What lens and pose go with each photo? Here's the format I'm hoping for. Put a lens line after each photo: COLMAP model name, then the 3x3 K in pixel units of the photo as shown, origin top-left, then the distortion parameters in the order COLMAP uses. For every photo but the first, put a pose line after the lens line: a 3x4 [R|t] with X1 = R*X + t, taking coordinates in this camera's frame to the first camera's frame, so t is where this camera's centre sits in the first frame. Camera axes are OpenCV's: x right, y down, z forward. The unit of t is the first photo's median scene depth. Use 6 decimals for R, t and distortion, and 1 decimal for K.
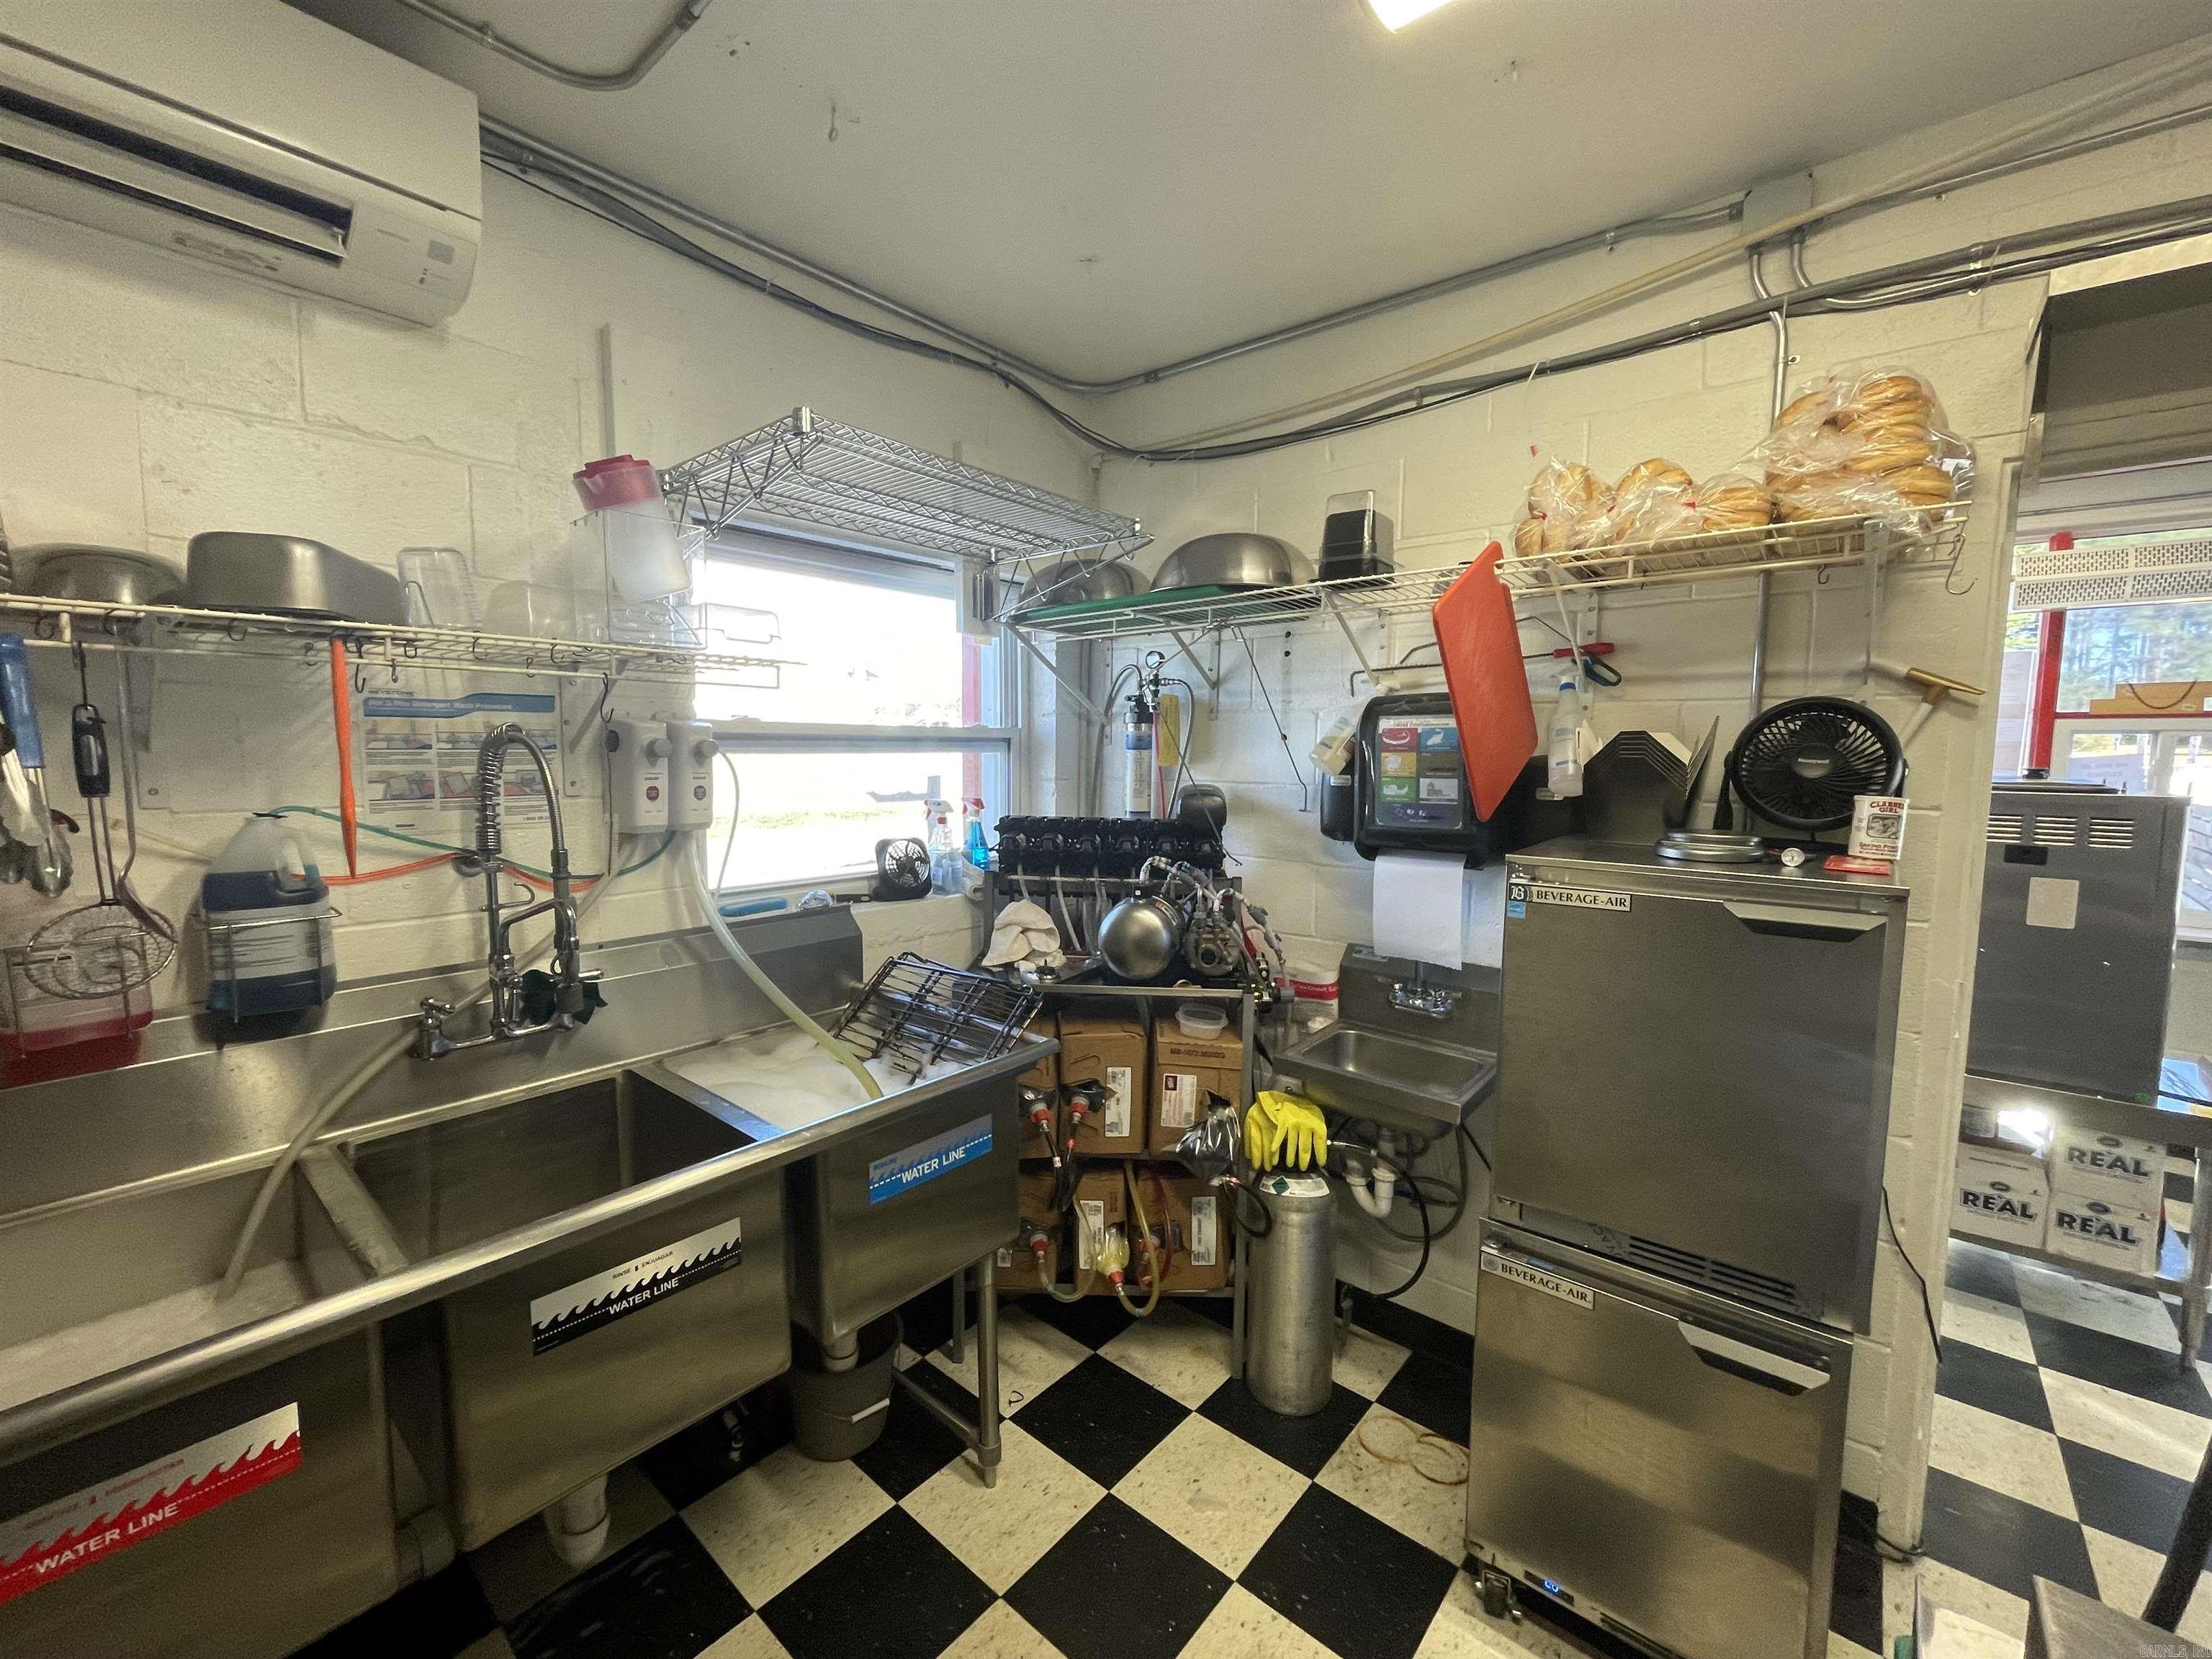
lens RADIAL K [[898.3, 0, 1108.3], [0, 898.3, 834.3], [0, 0, 1]] dist [0.002608, -0.001370]
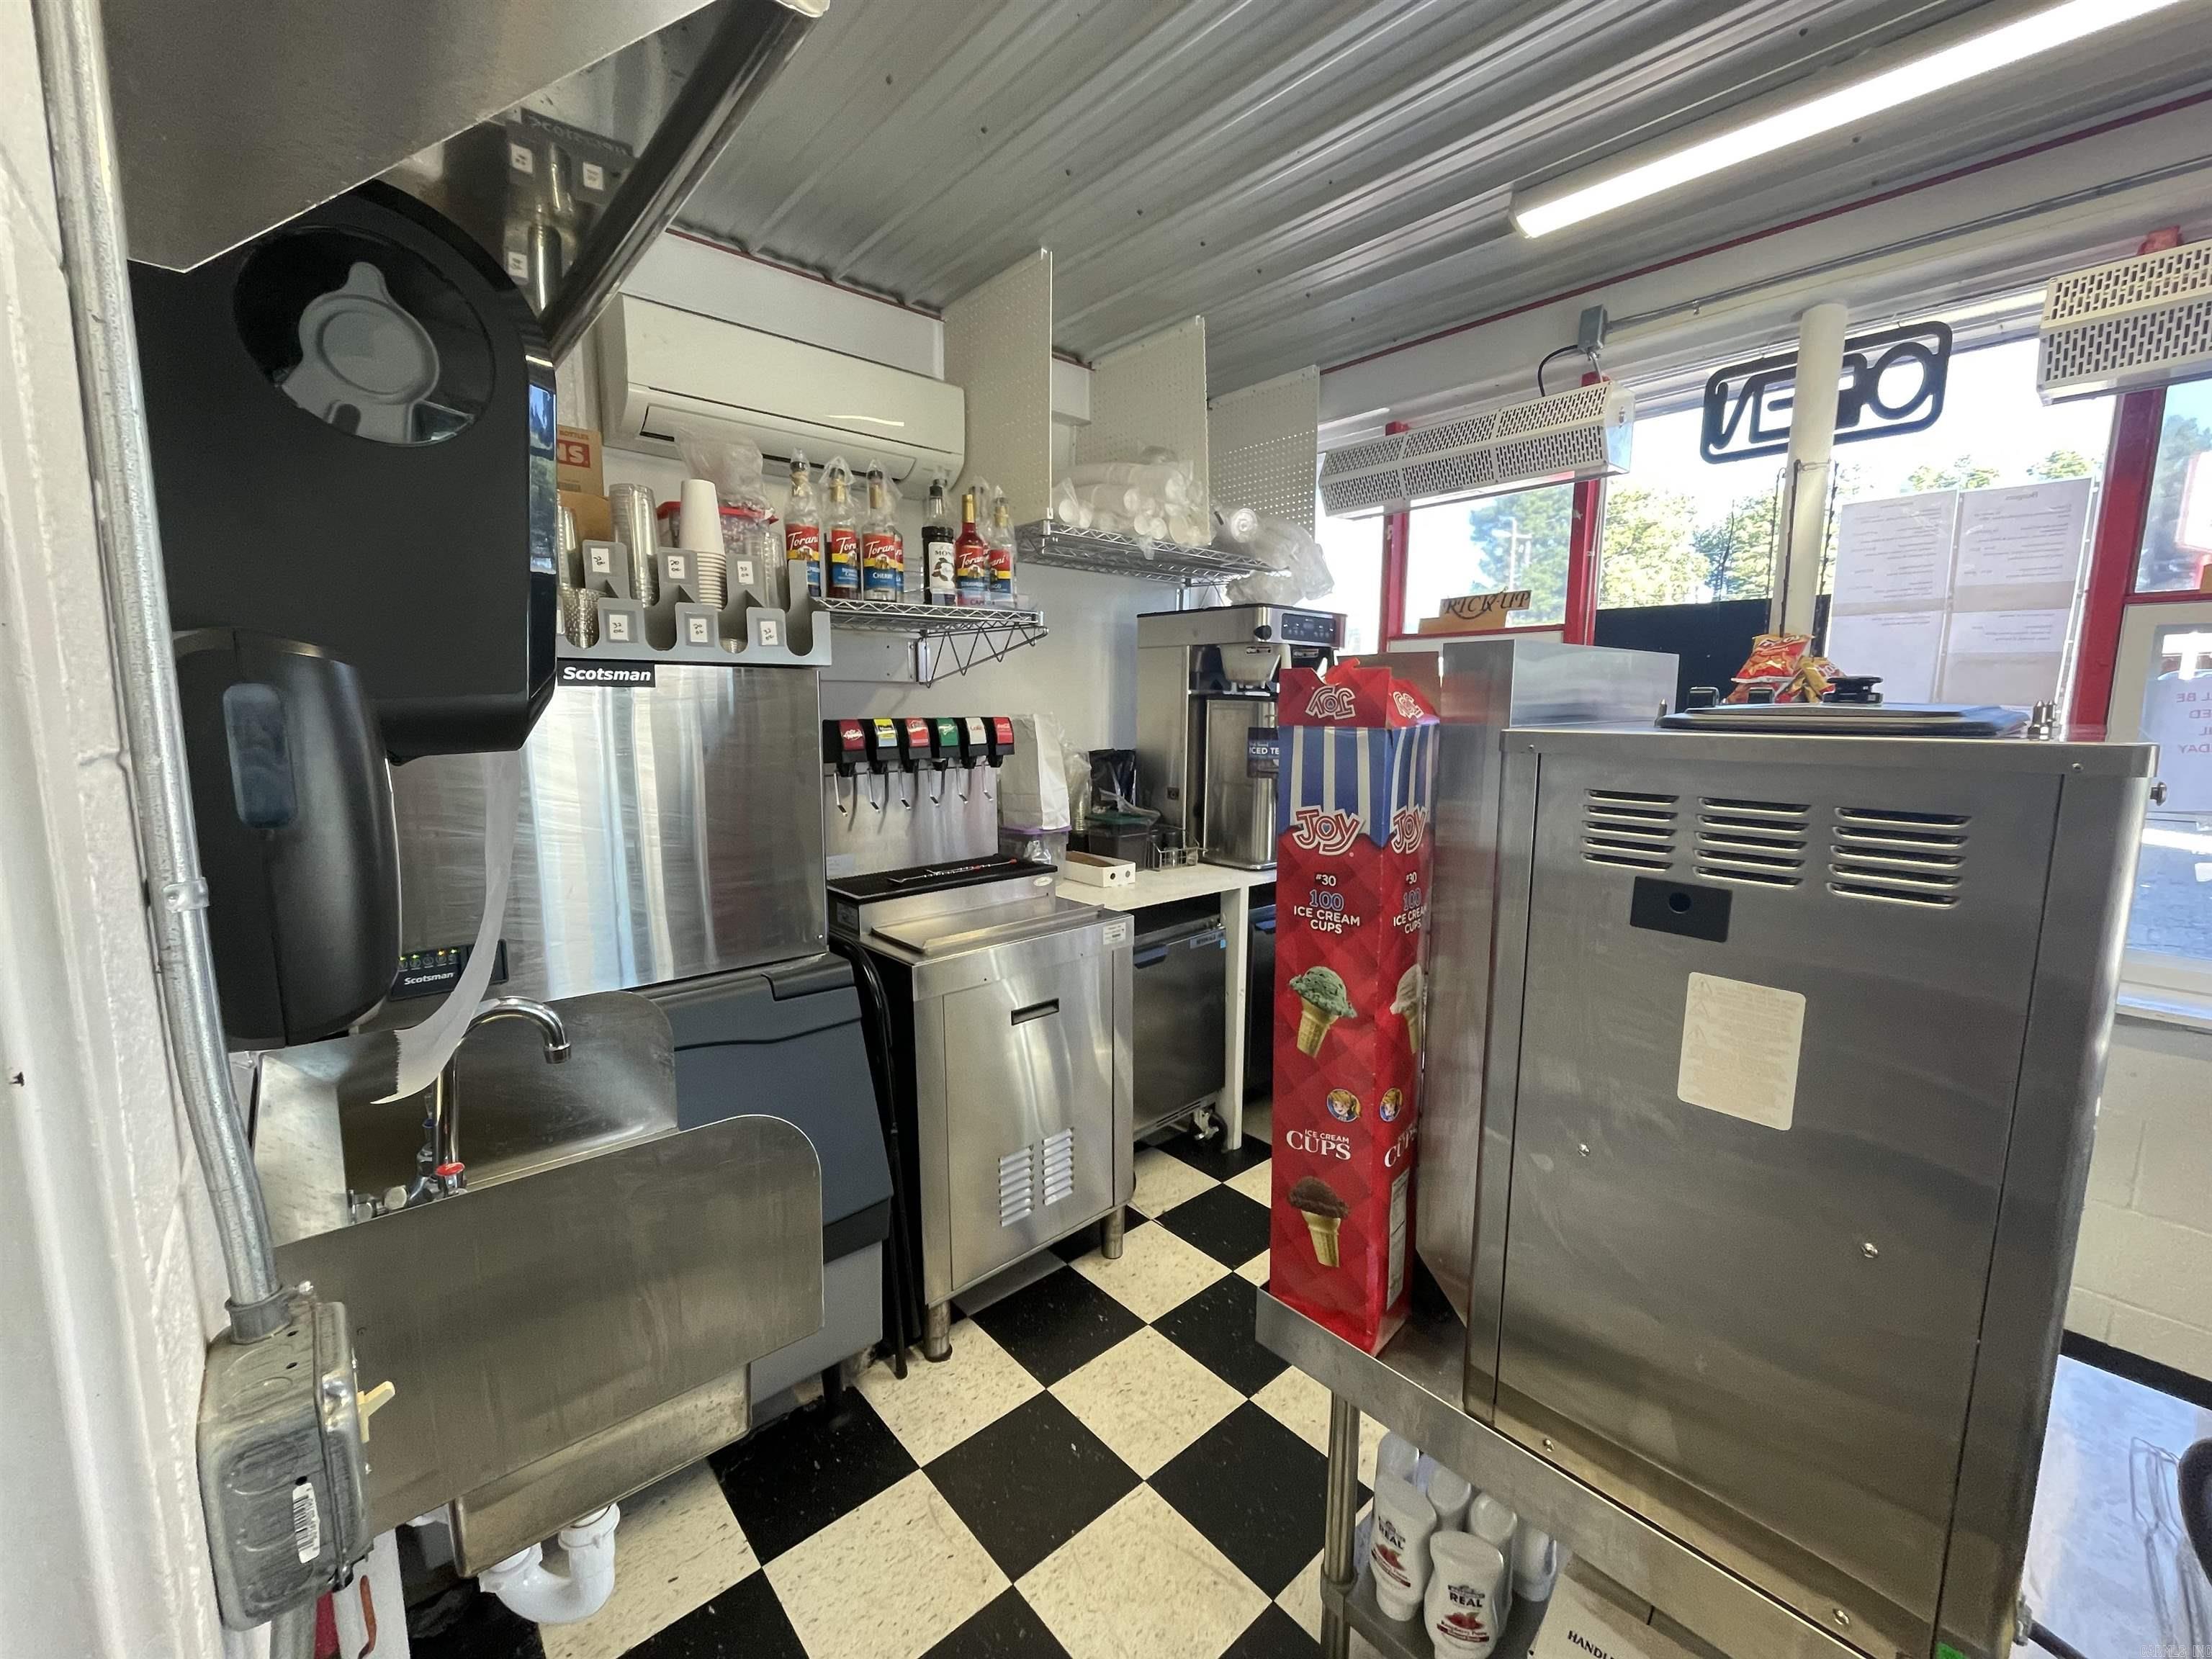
lens RADIAL K [[898.3, 0, 1103.8], [0, 898.3, 827.0], [0, 0, 1]] dist [0.002608, -0.001370]
pose [[0.990070, 0.015490, -0.139719, 0.837642], [-0.008771, 0.998781, 0.048574, -0.024150], [0.140301, -0.046866, 0.988999, 0.612341]]
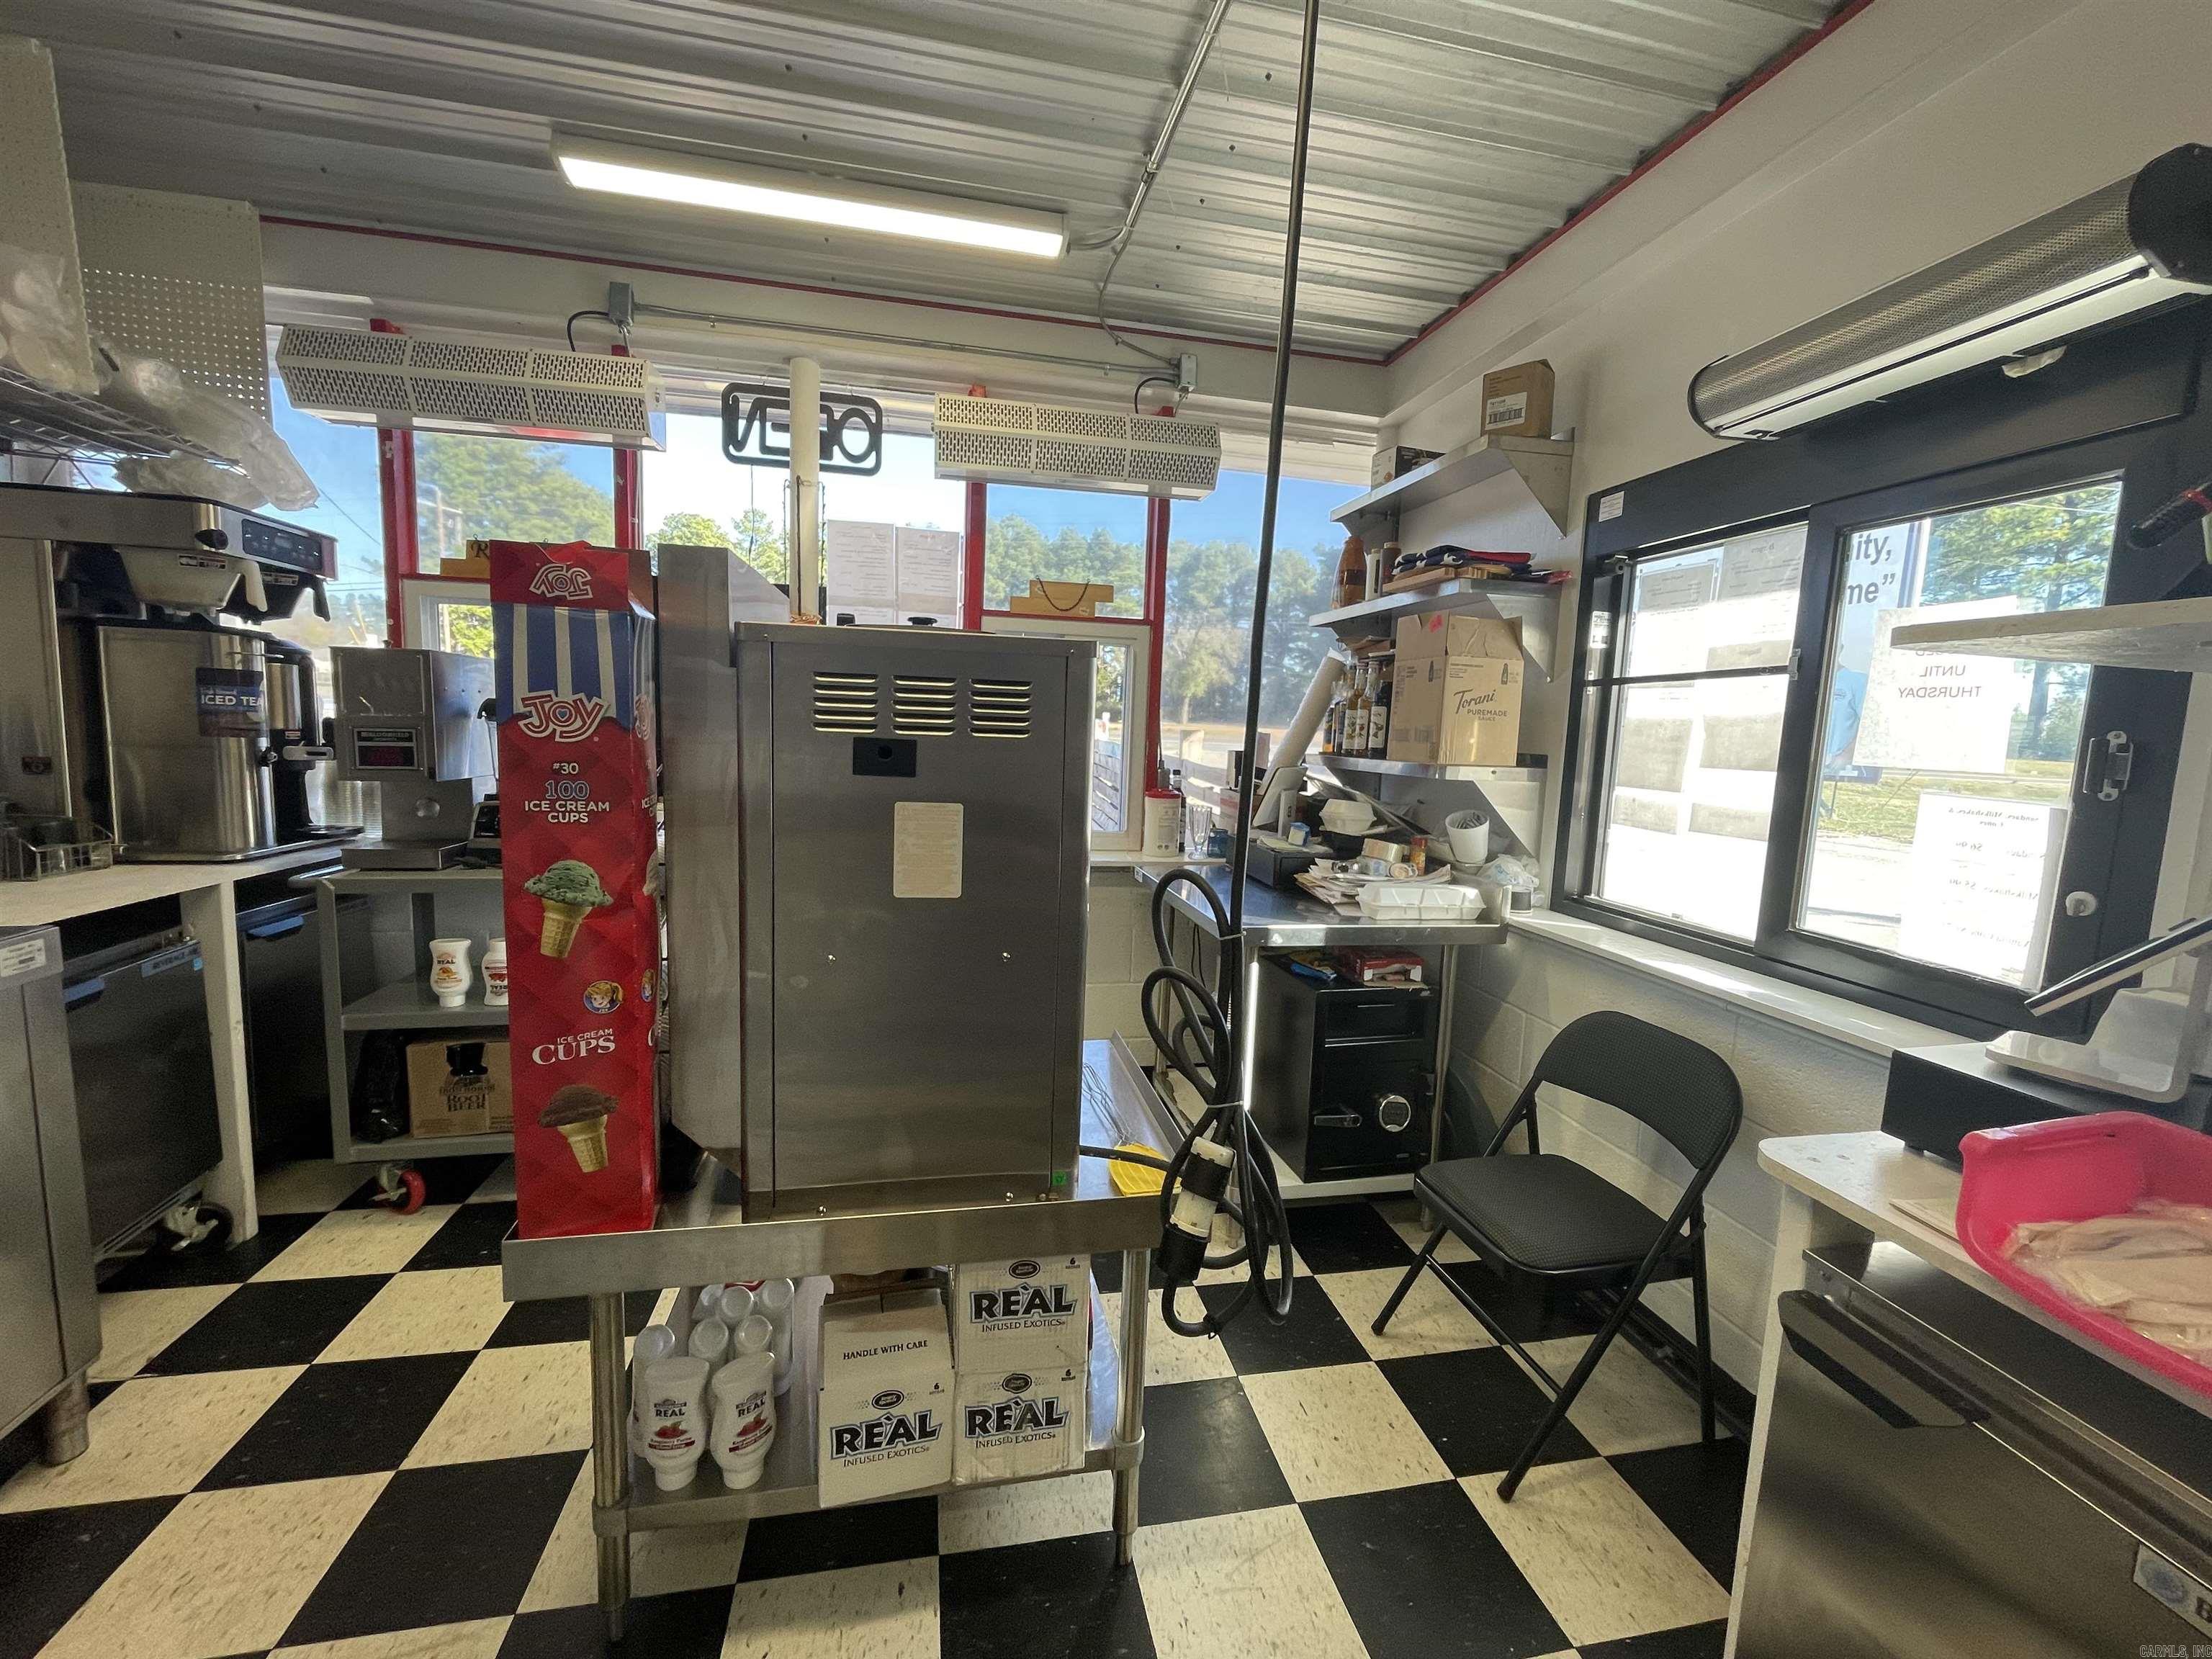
lens RADIAL K [[898.3, 0, 1104.4], [0, 898.3, 822.5], [0, 0, 1]] dist [0.002608, -0.001370]
pose [[0.623552, -0.072056, 0.778454, 0.704981], [0.036543, 0.997341, 0.063046, 0.032272], [-0.780928, -0.010865, 0.624527, 0.594775]]
